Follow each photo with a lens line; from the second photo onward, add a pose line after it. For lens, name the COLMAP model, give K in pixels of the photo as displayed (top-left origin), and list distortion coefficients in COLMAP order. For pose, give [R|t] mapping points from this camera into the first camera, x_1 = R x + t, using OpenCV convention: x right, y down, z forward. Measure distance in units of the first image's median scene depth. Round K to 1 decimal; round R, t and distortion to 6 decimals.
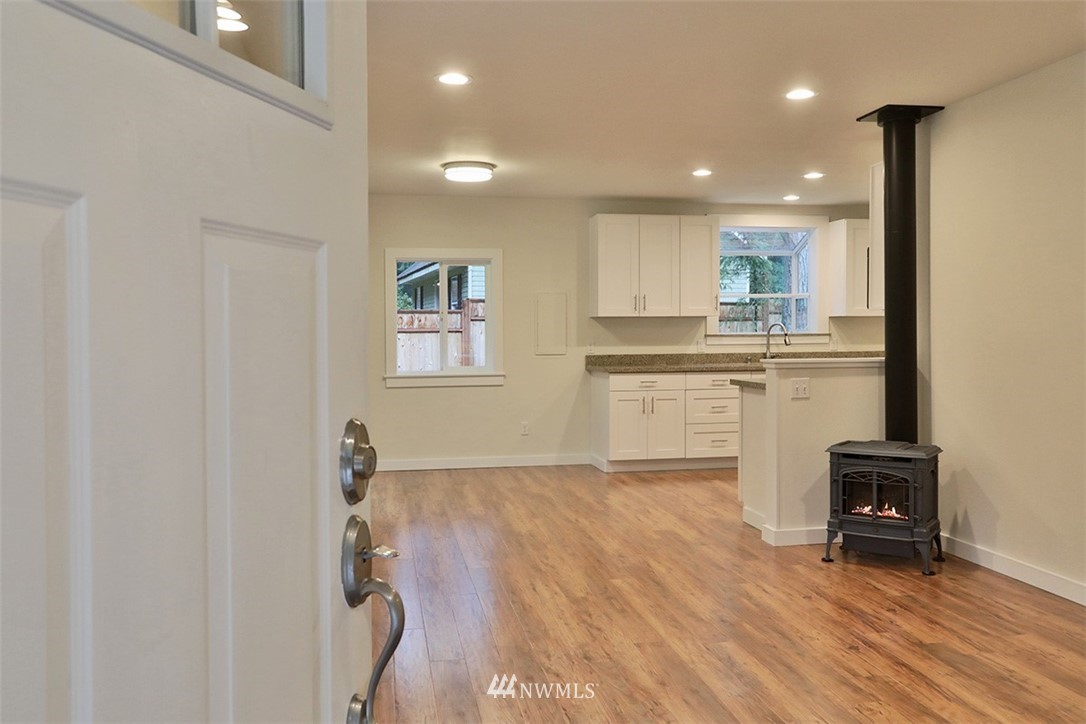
lens RADIAL K [[916.8, 0, 555.4], [0, 916.8, 348.3], [0, 0, 1]] dist [0.003116, -0.000489]
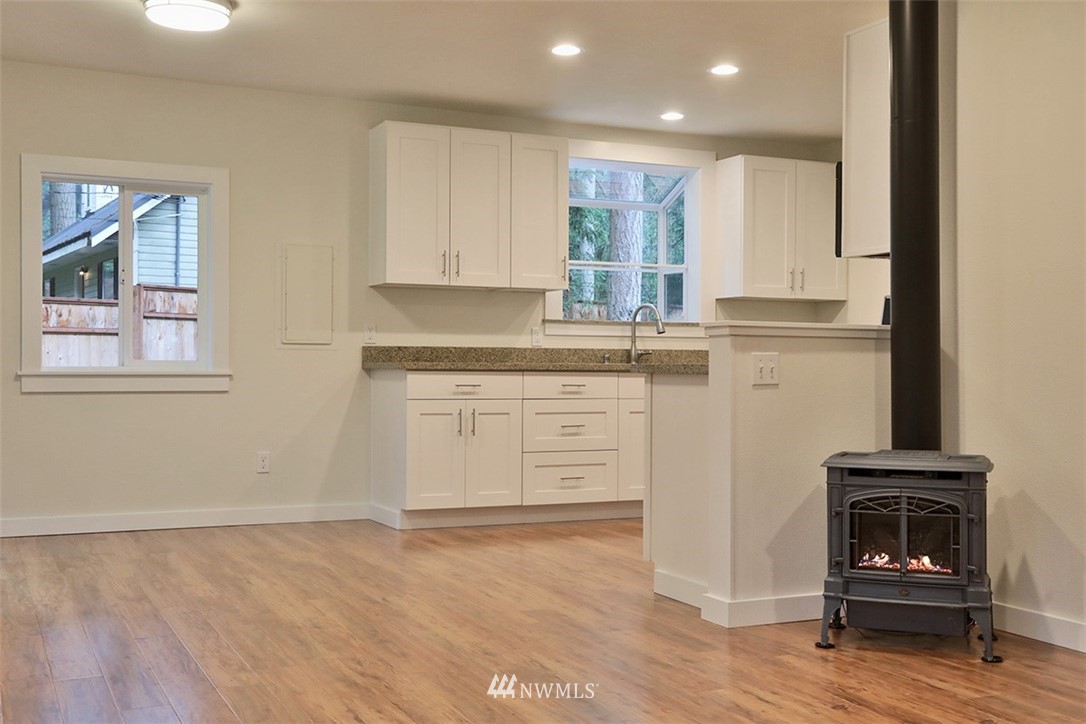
lens RADIAL K [[1231.7, 0, 539.1], [0, 1231.7, 360.1], [0, 0, 1]] dist [0.026073, 0.040018]
pose [[0.971030, 0.013320, 0.238587, -0.075614], [-0.006790, 0.999580, -0.028171, 0.059665], [-0.238862, 0.025735, 0.970712, 0.222158]]
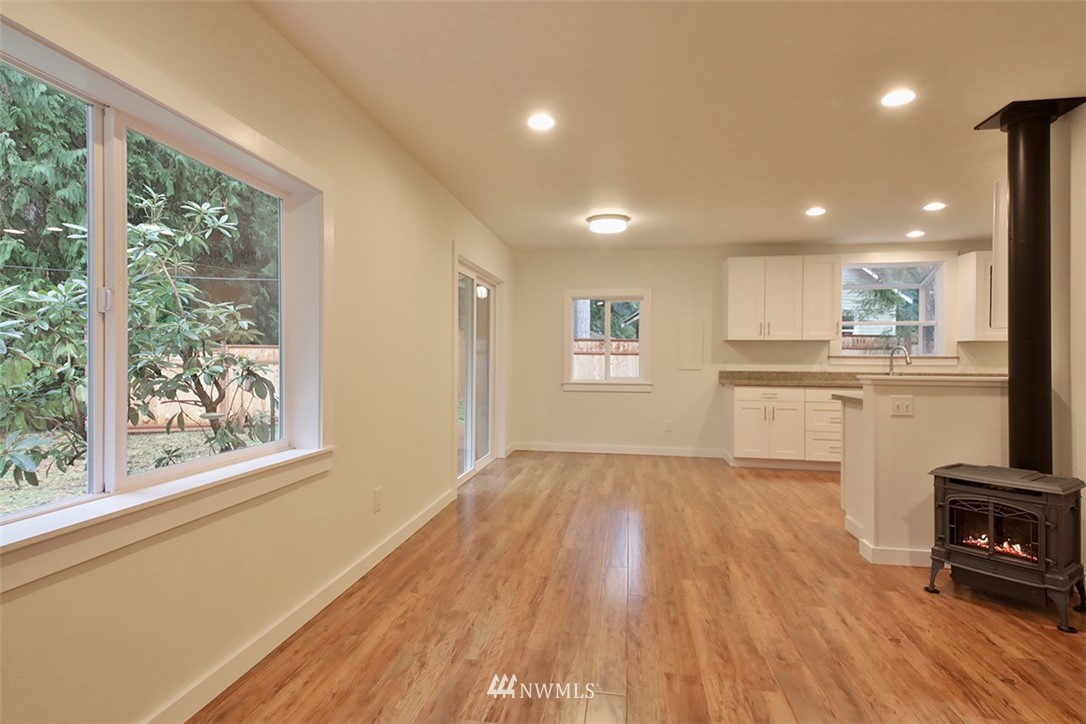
lens RADIAL K [[571.3, 0, 543.6], [0, 571.3, 353.6], [0, 0, 1]] dist [0.068921, -0.035467]
pose [[0.939548, 0.011054, -0.342238, 0.113468], [-0.019435, 0.999589, -0.021068, 0.007572], [0.341864, 0.026446, 0.939377, 0.261487]]
